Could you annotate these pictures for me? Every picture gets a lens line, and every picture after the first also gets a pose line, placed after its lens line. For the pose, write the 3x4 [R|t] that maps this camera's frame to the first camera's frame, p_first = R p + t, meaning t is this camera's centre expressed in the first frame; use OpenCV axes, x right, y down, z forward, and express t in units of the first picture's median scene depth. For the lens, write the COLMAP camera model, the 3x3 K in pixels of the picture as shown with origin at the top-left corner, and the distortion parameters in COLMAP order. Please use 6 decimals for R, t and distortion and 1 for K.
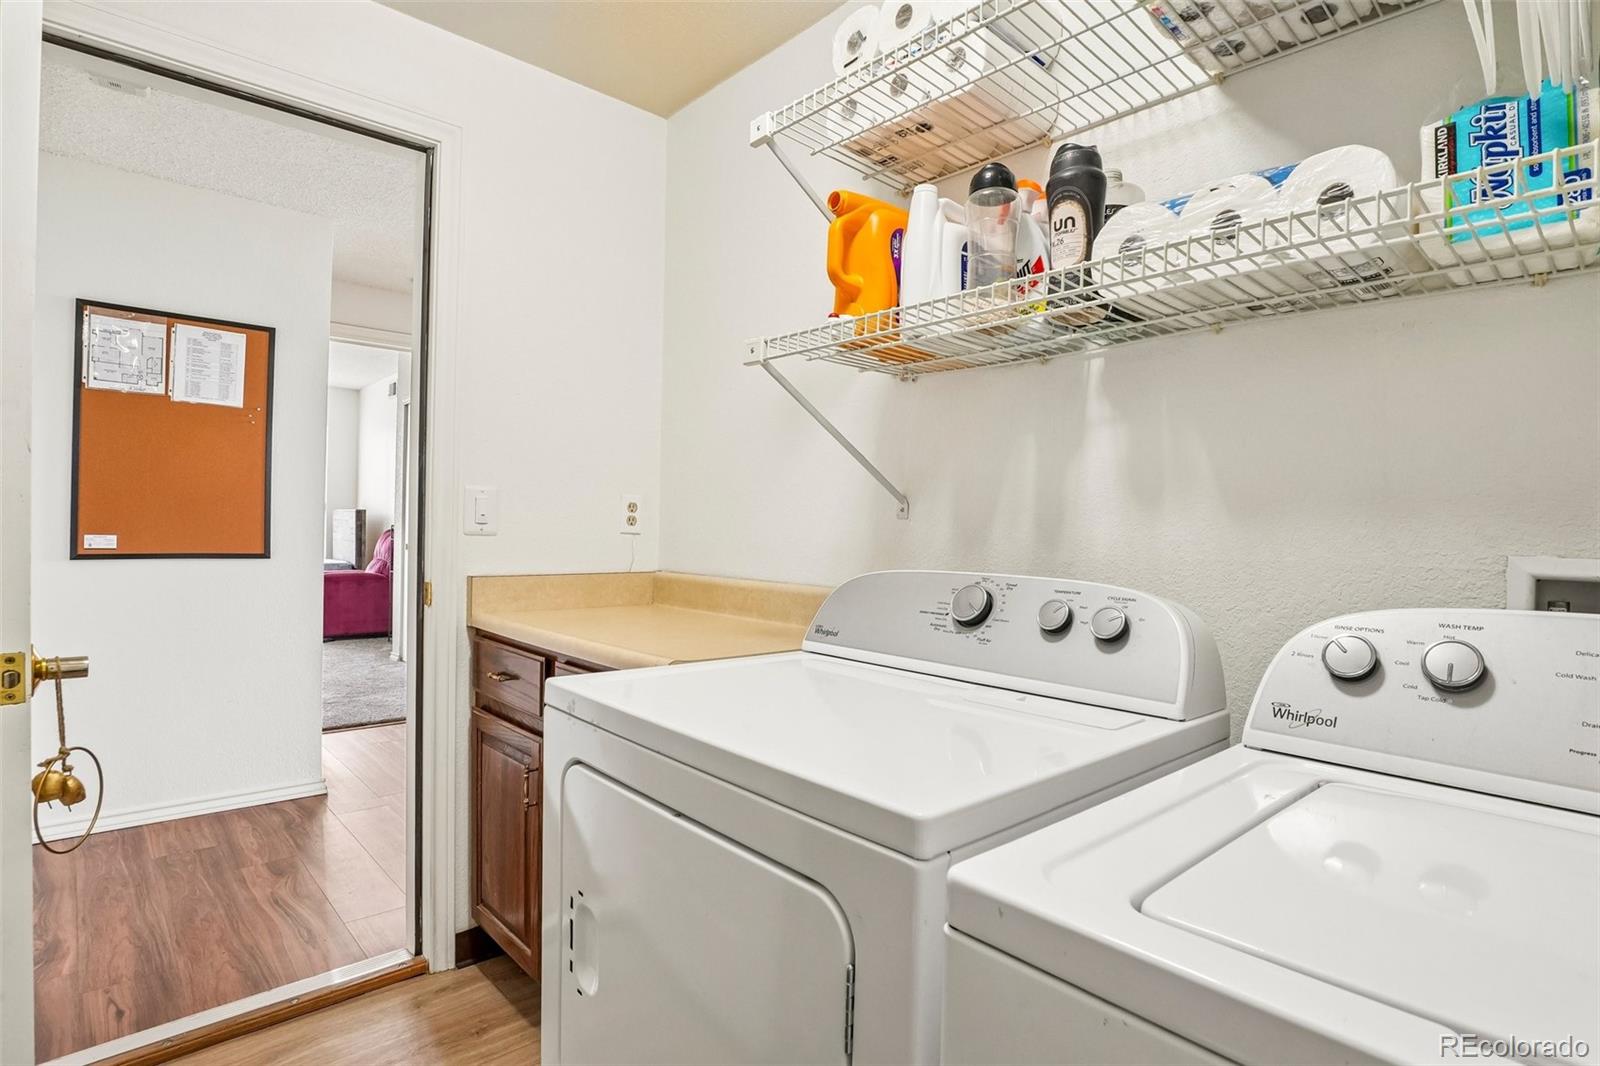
lens RADIAL K [[824.5, 0, 797.0], [0, 824.5, 535.9], [0, 0, 1]] dist [-0.040741, 0.012495]
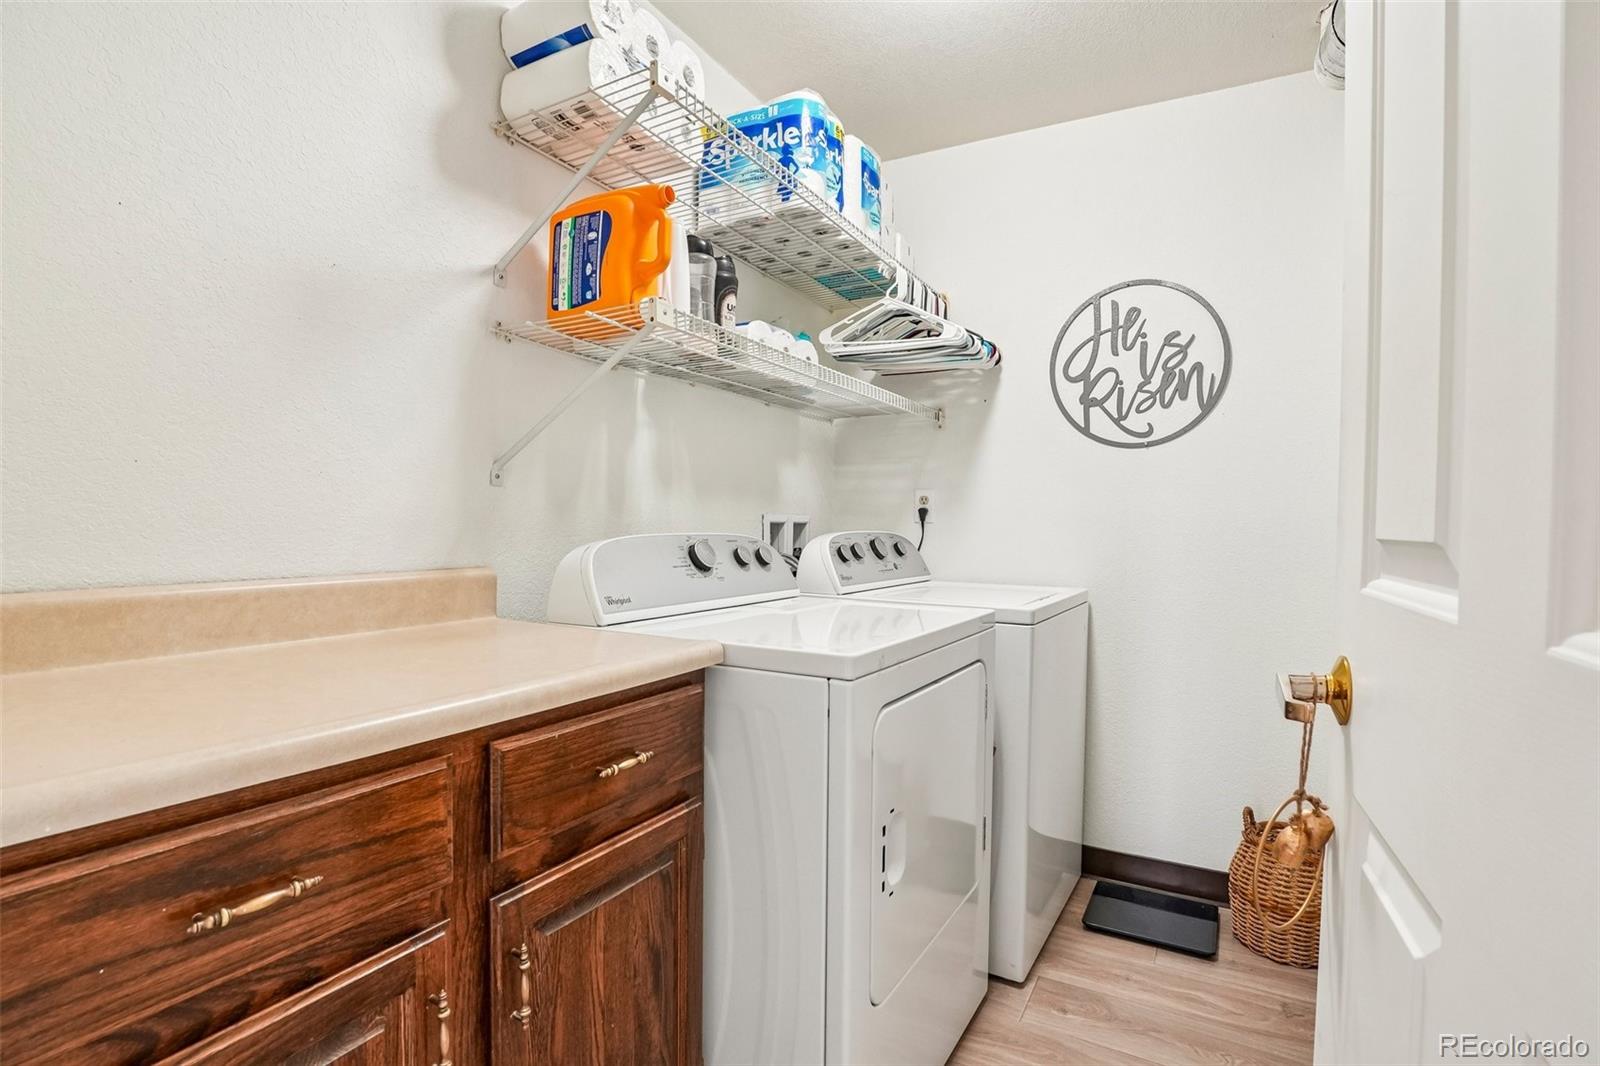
lens RADIAL K [[824.5, 0, 797.0], [0, 824.5, 535.9], [0, 0, 1]] dist [-0.040741, 0.012495]
pose [[-0.349219, -0.040447, 0.936168, -1.006324], [-0.012063, 0.999179, 0.038669, -0.004384], [-0.936964, 0.002211, -0.349420, 1.181228]]
